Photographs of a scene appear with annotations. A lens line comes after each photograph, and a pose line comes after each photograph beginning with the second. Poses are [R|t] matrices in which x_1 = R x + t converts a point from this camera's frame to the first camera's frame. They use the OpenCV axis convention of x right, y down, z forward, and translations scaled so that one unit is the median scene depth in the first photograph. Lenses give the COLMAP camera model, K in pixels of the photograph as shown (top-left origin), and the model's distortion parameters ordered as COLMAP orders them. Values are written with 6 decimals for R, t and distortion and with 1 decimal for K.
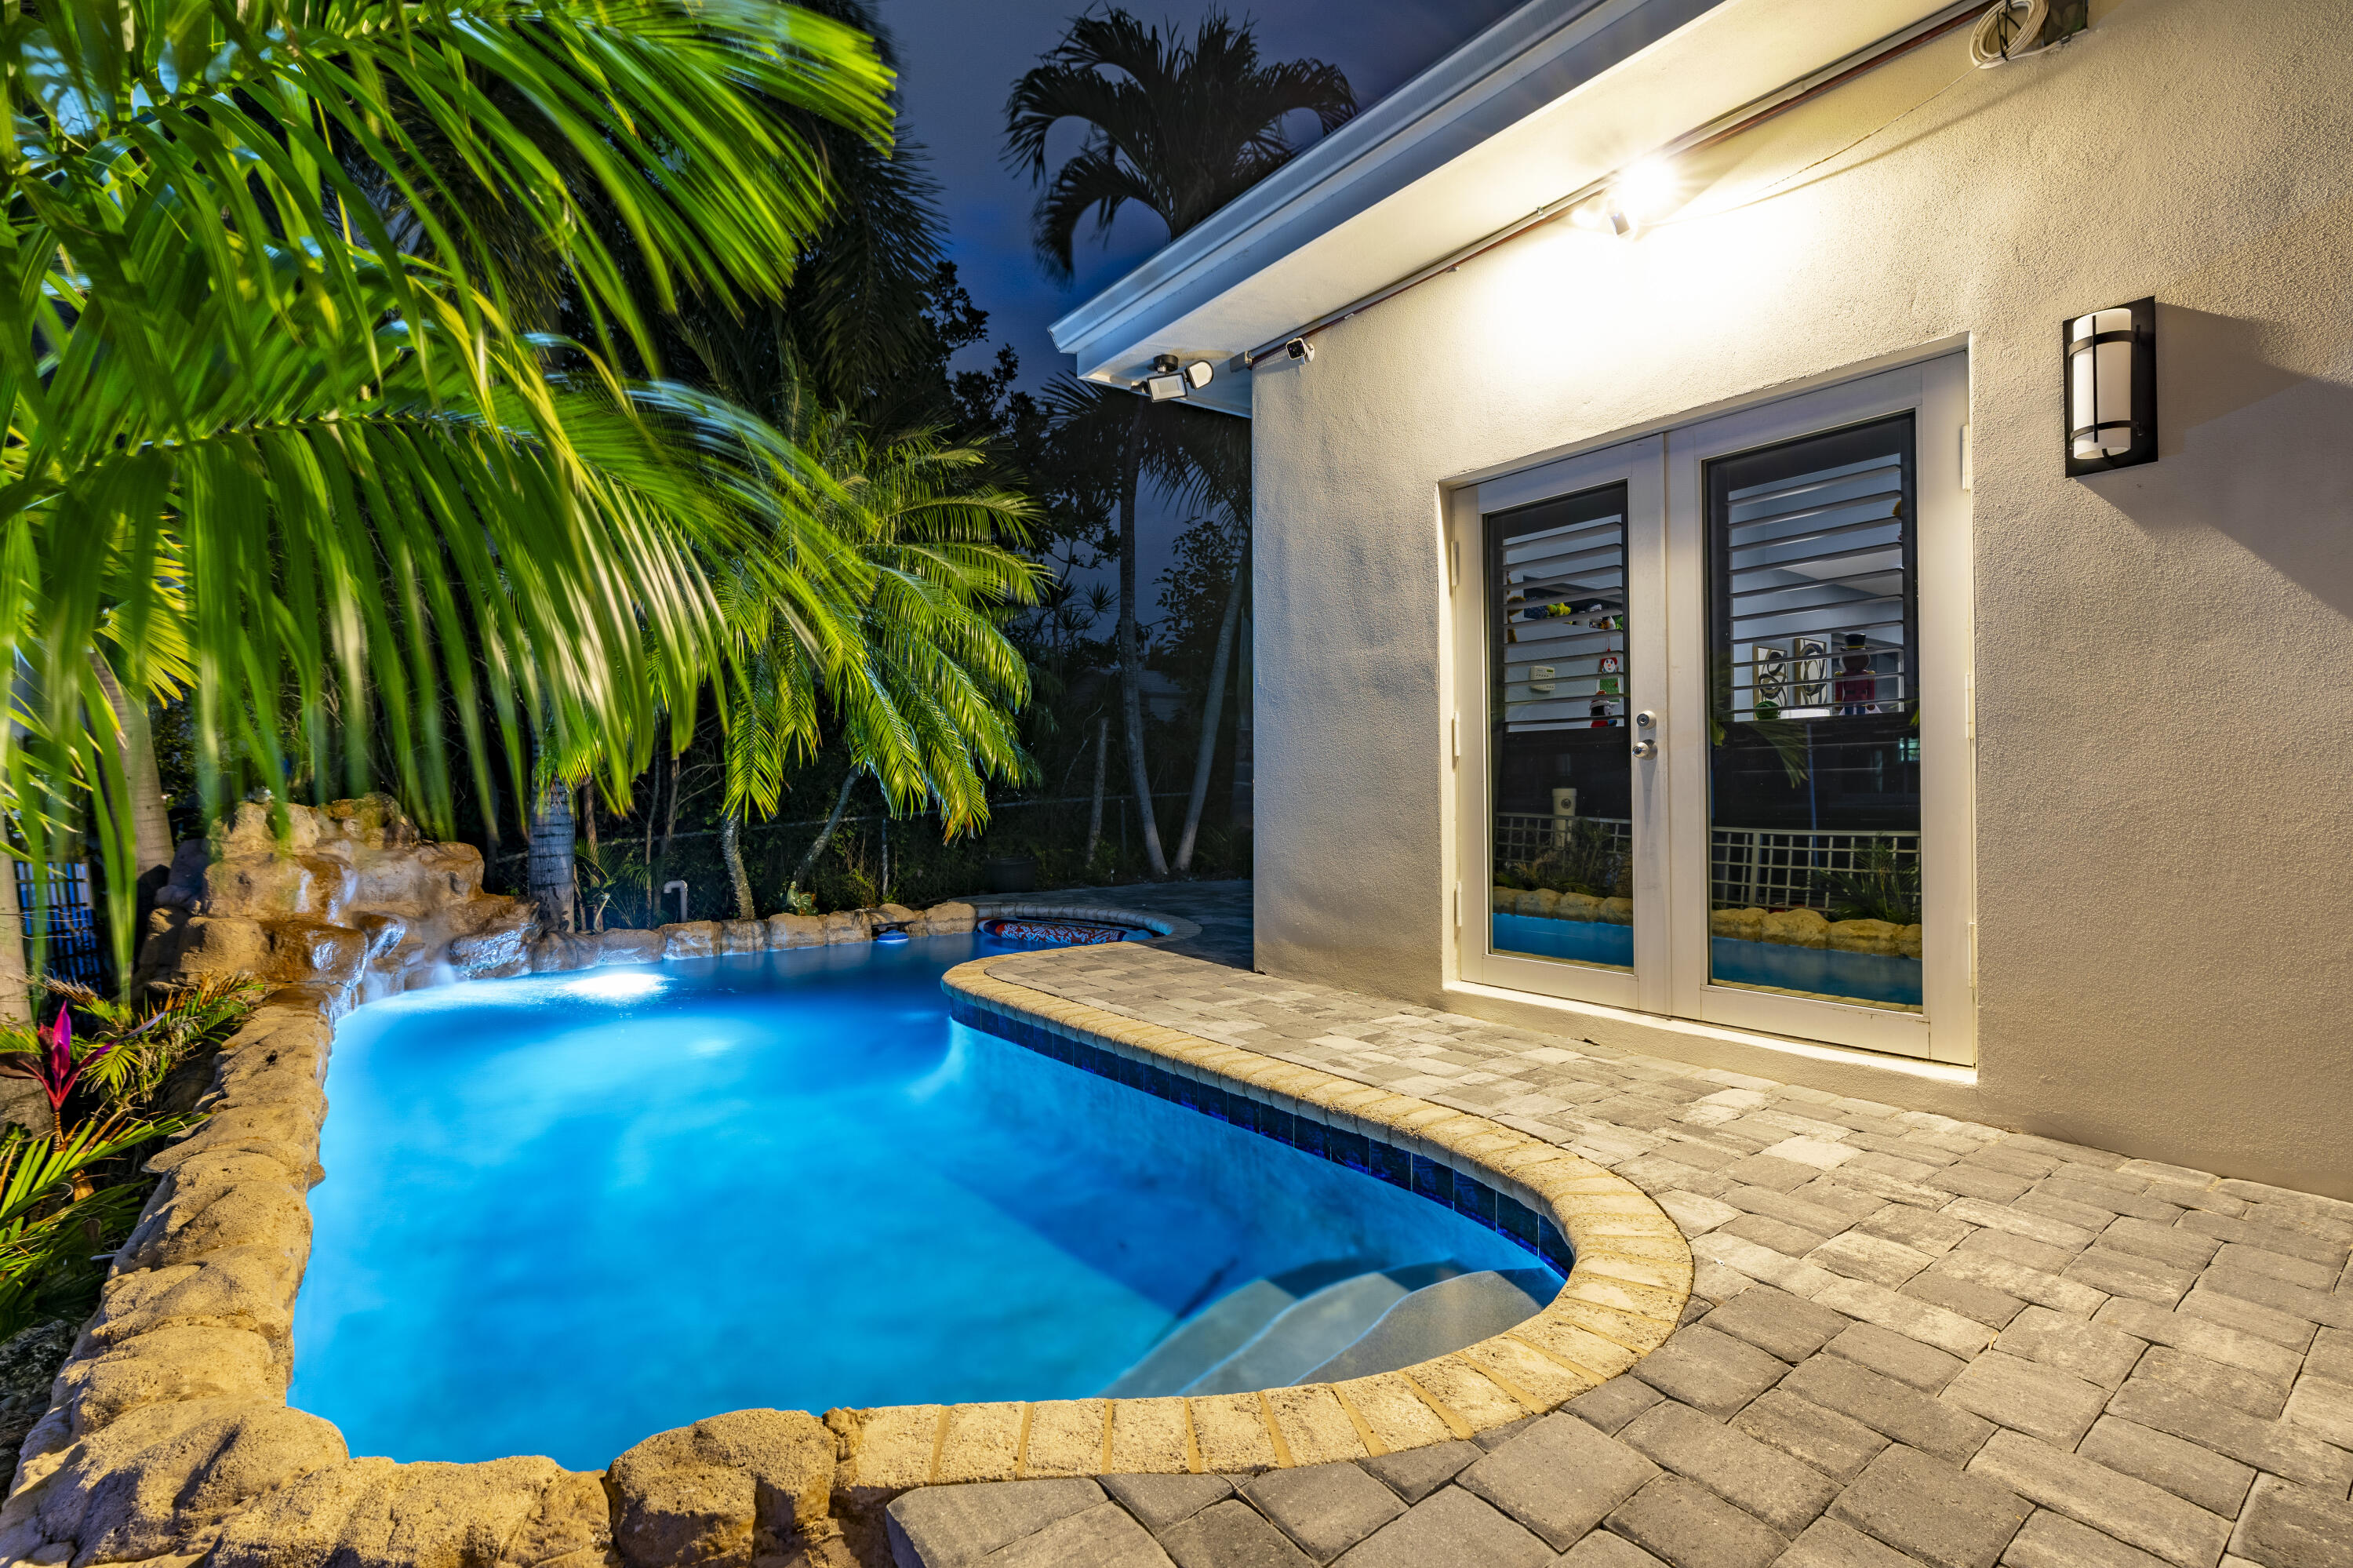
lens RADIAL K [[1076.2, 0, 1155.6], [0, 1076.2, 779.2], [0, 0, 1]] dist [-0.012916, 0.004482]
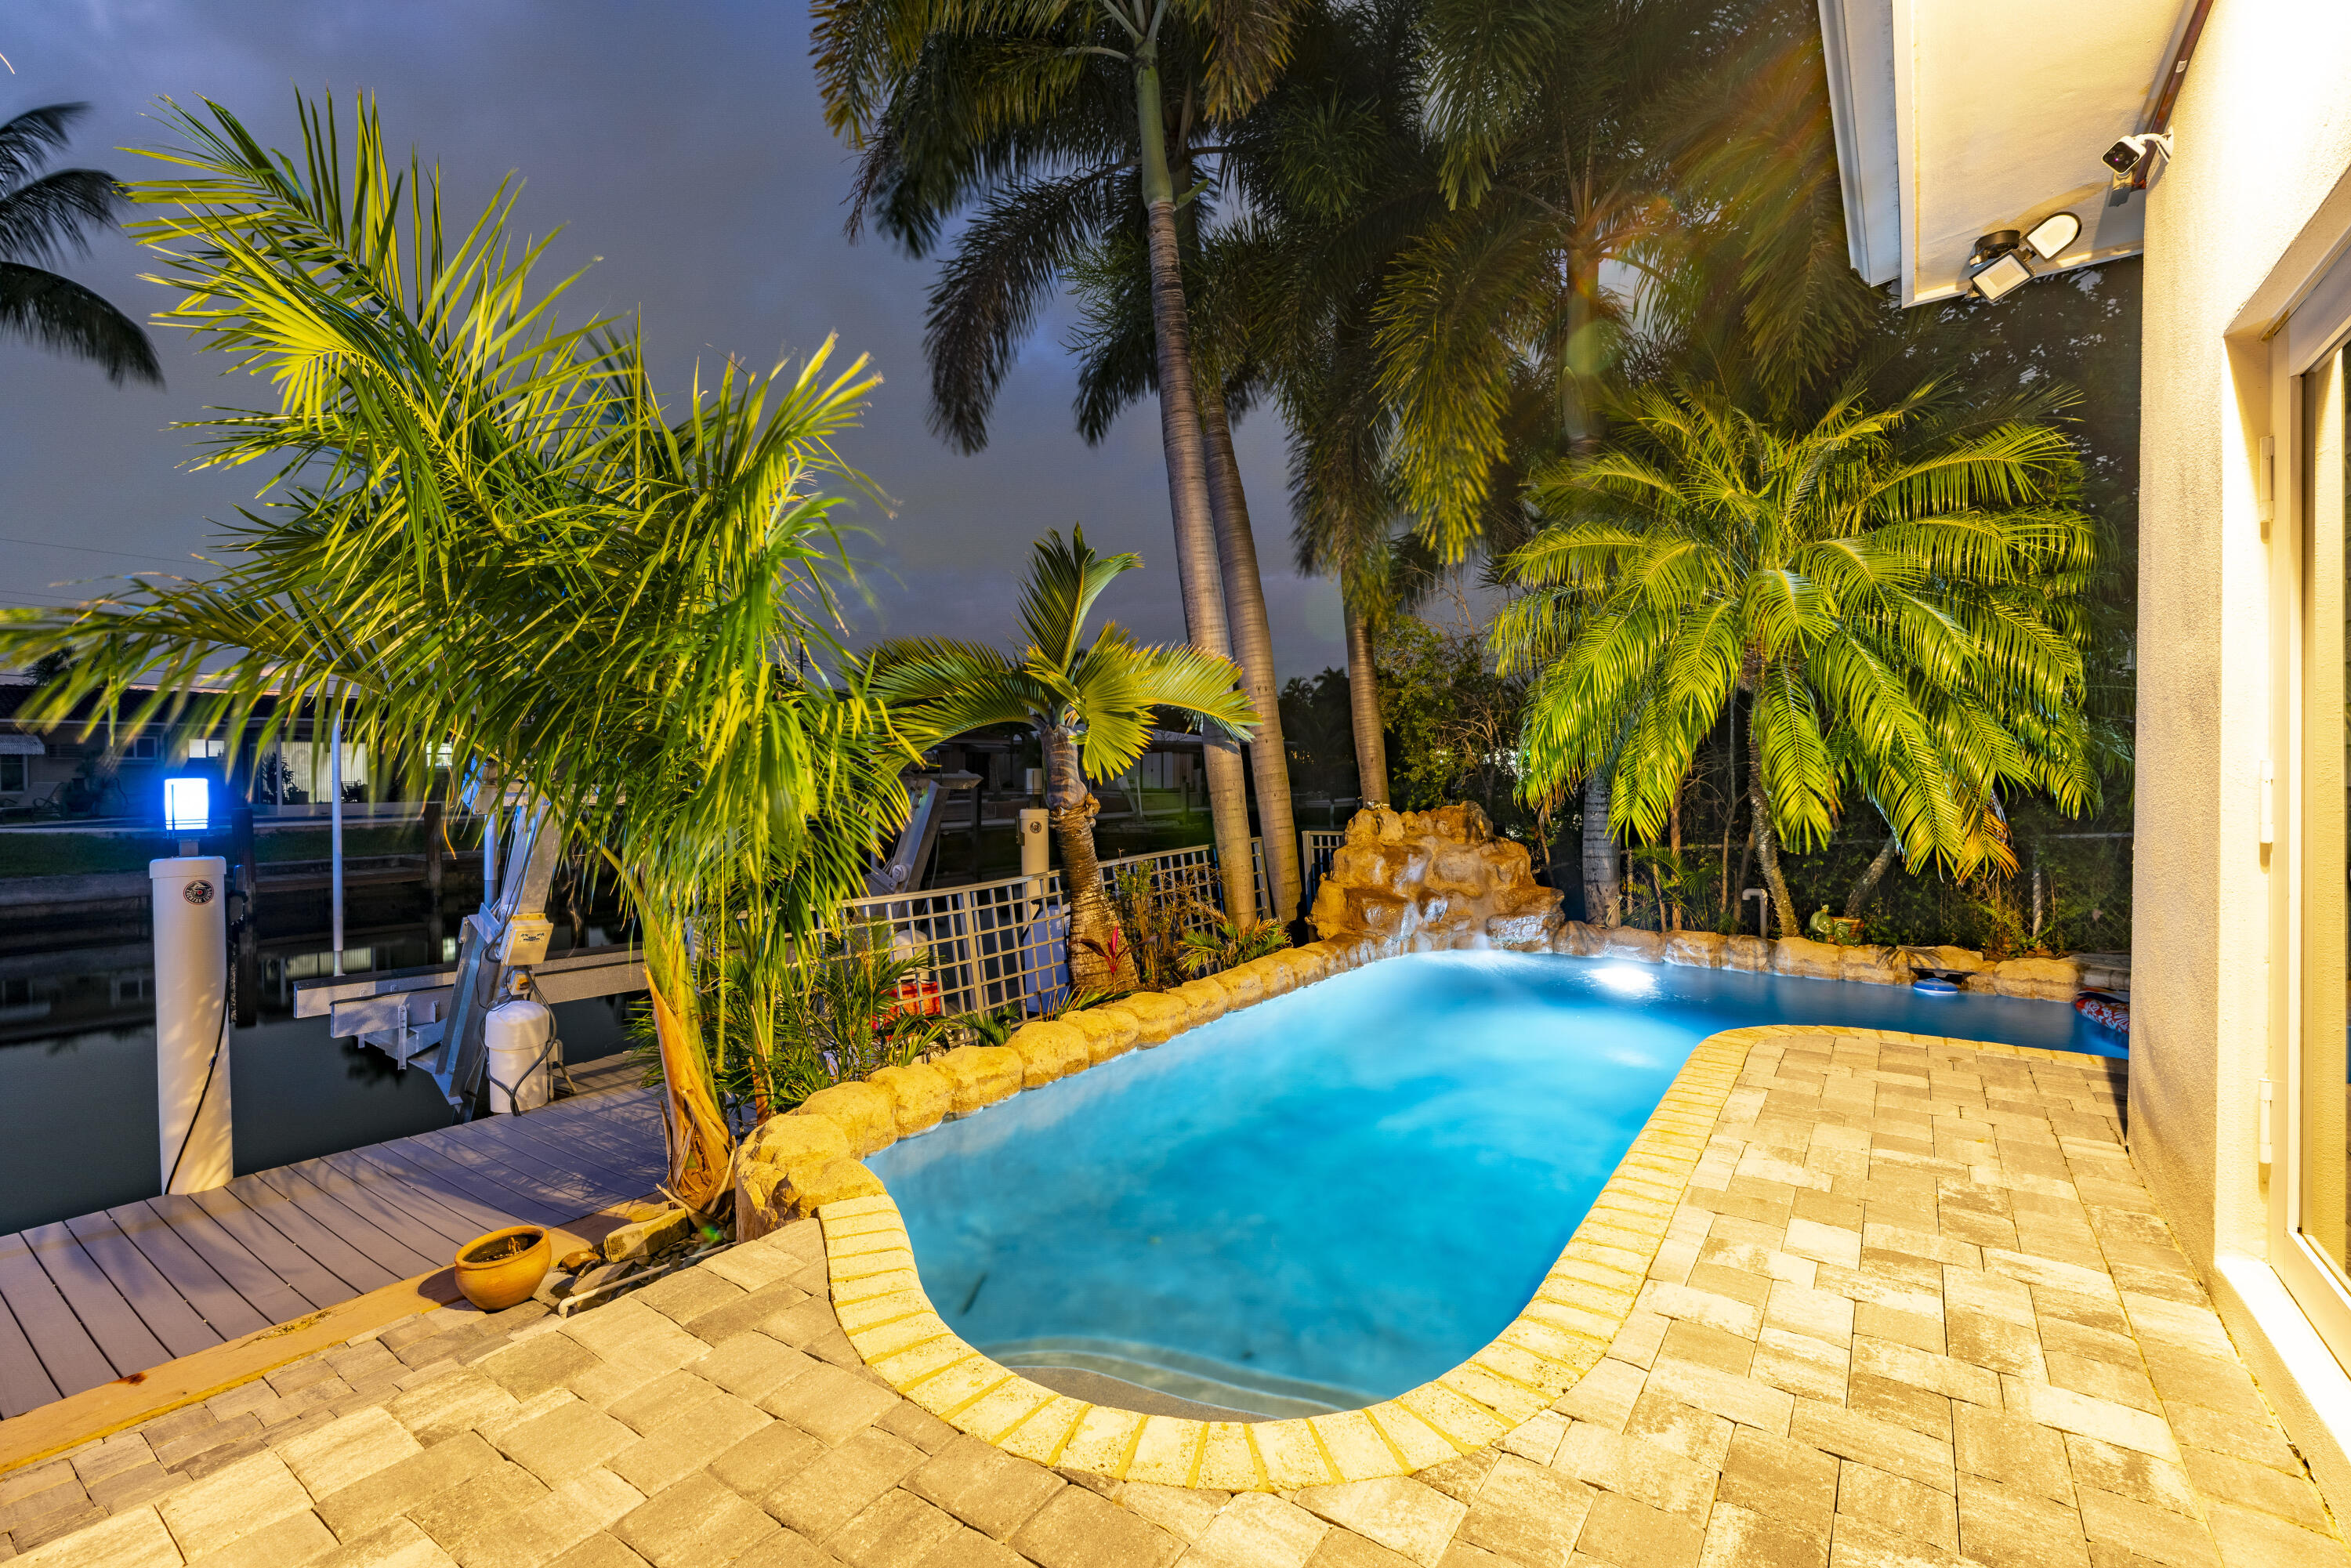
lens RADIAL K [[1040.8, 0, 1173.8], [0, 1040.8, 771.2], [0, 0, 1]] dist [-0.001866, -0.000497]
pose [[0.311483, 0.009932, -0.950200, 0.681751], [0.011331, 0.999835, 0.014165, -0.079411], [0.950184, -0.015179, 0.311320, 0.375814]]
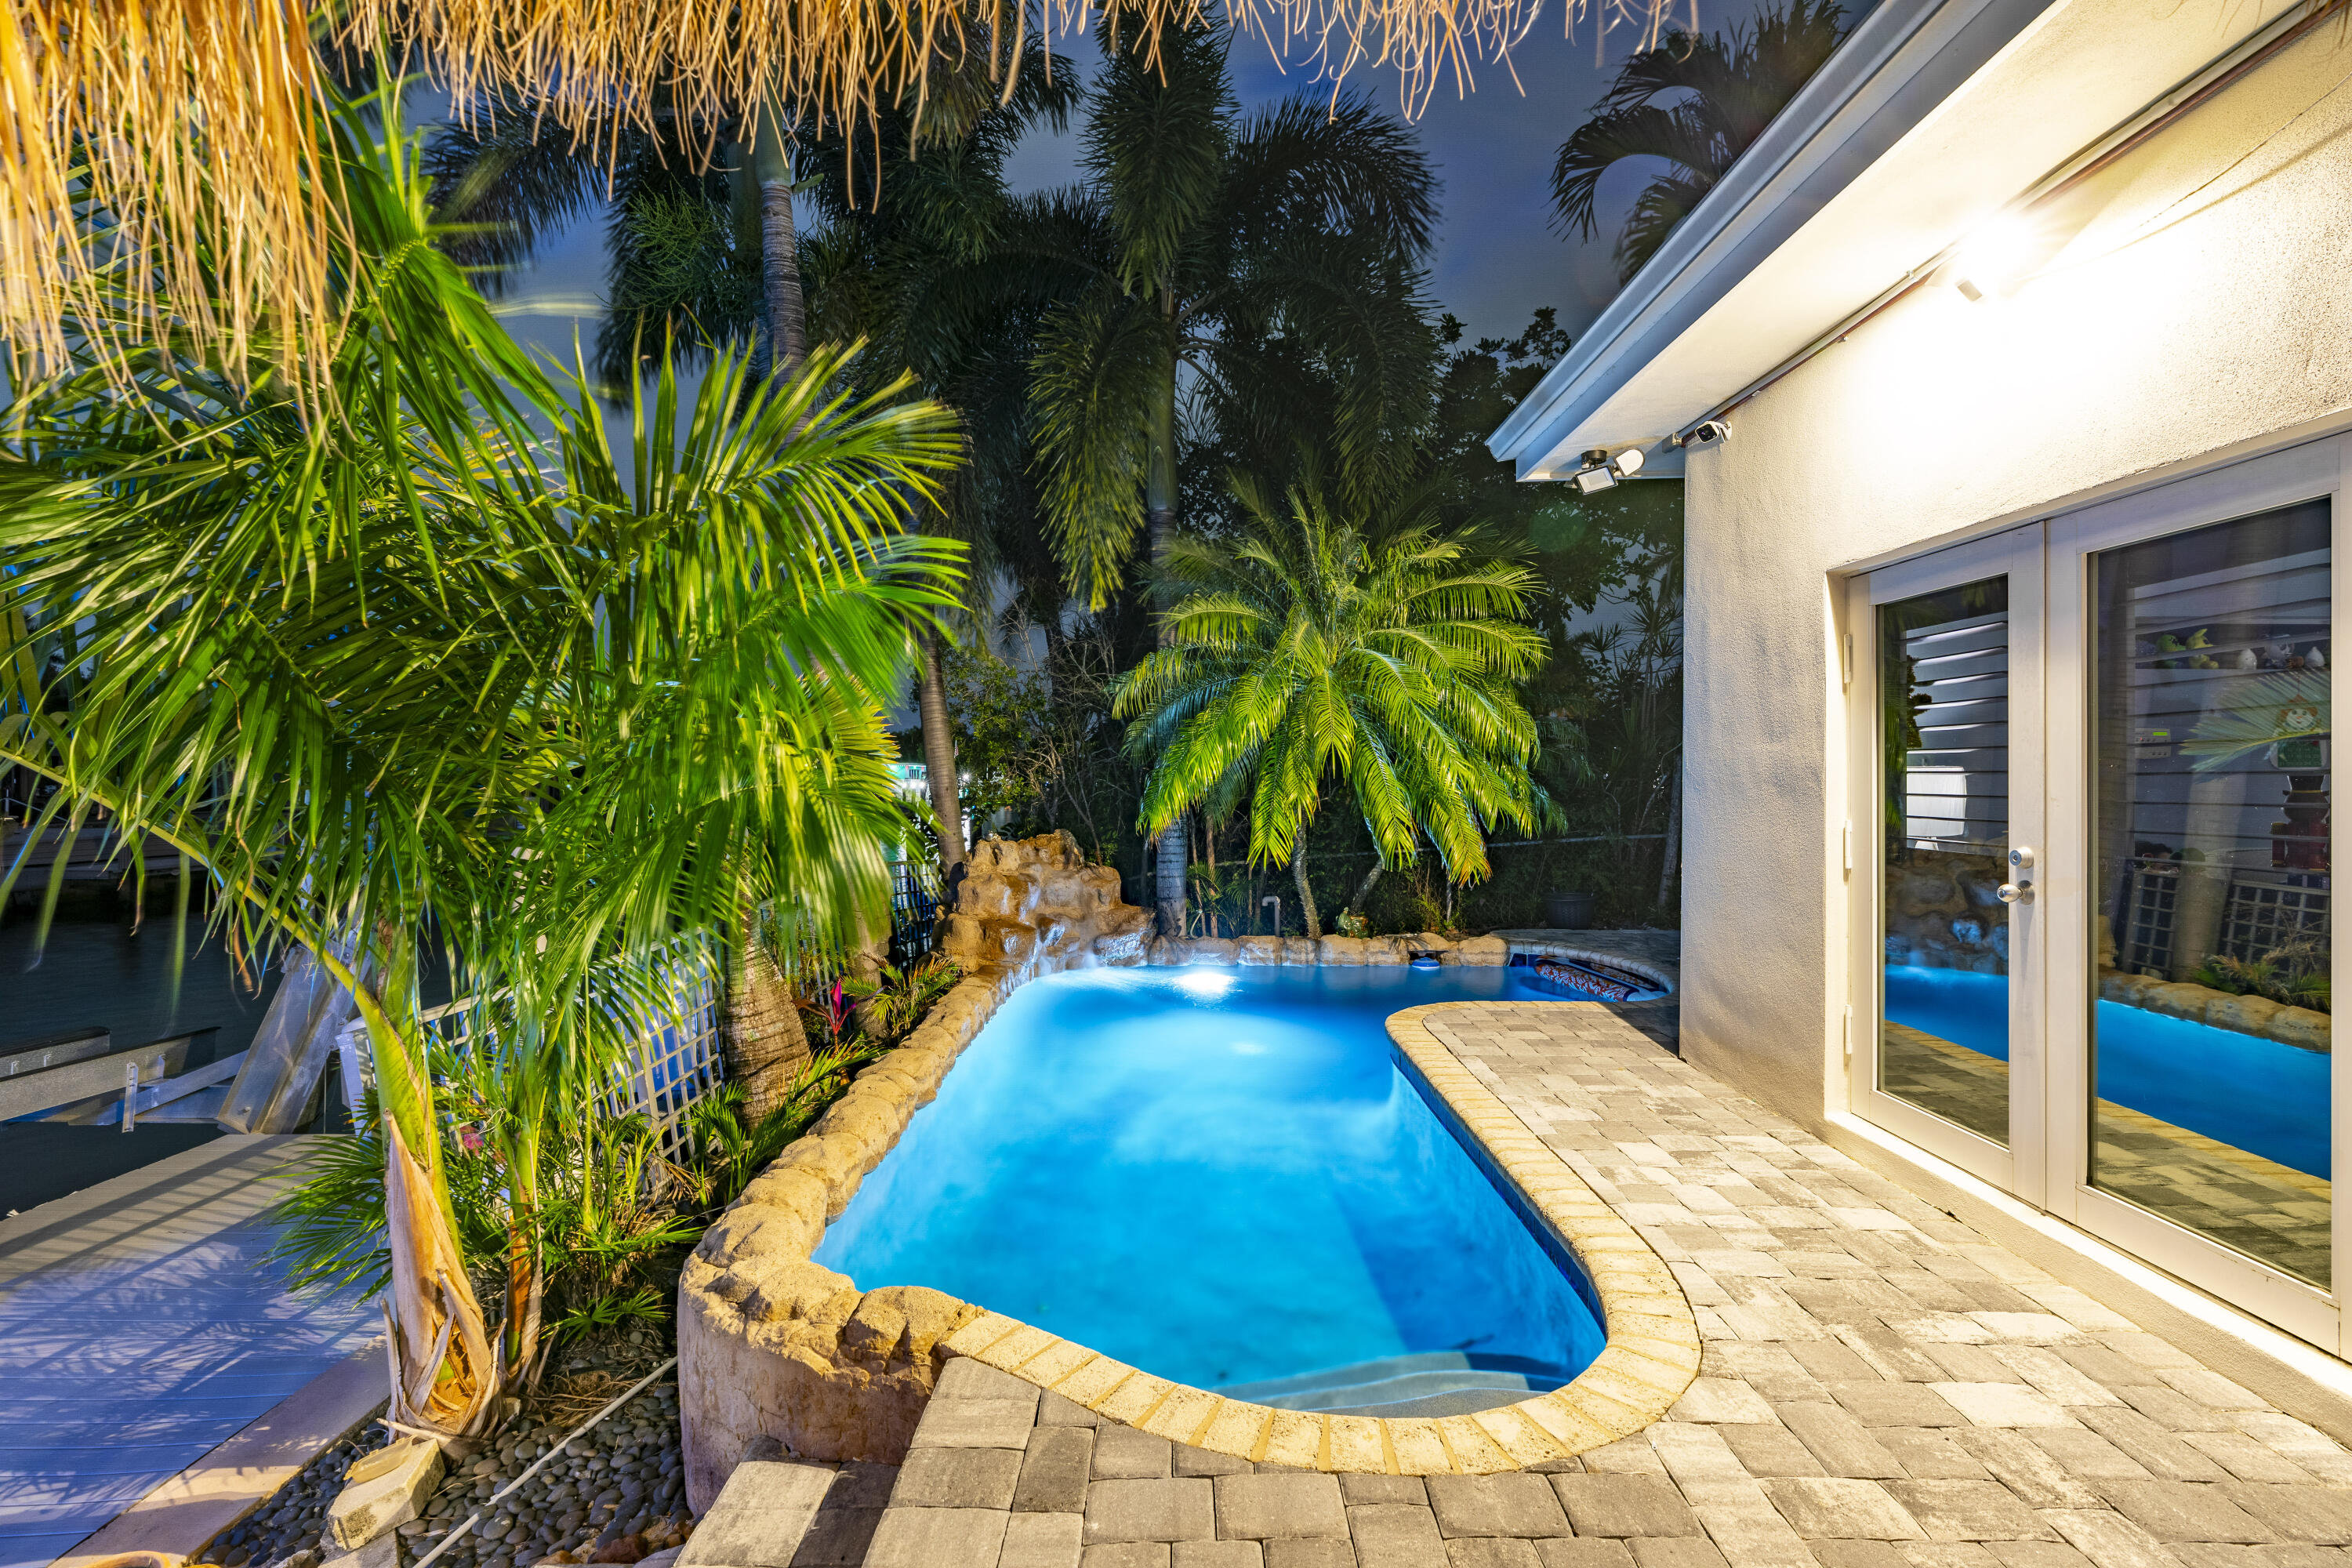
lens RADIAL K [[1038.2, 0, 1161.8], [0, 1038.2, 770.1], [0, 0, 1]] dist [-0.002885, -0.000052]
pose [[0.792659, 0.003432, -0.609656, 0.402487], [-0.001128, 0.999991, 0.004162, -0.122838], [0.609665, -0.002611, 0.792655, -0.067648]]
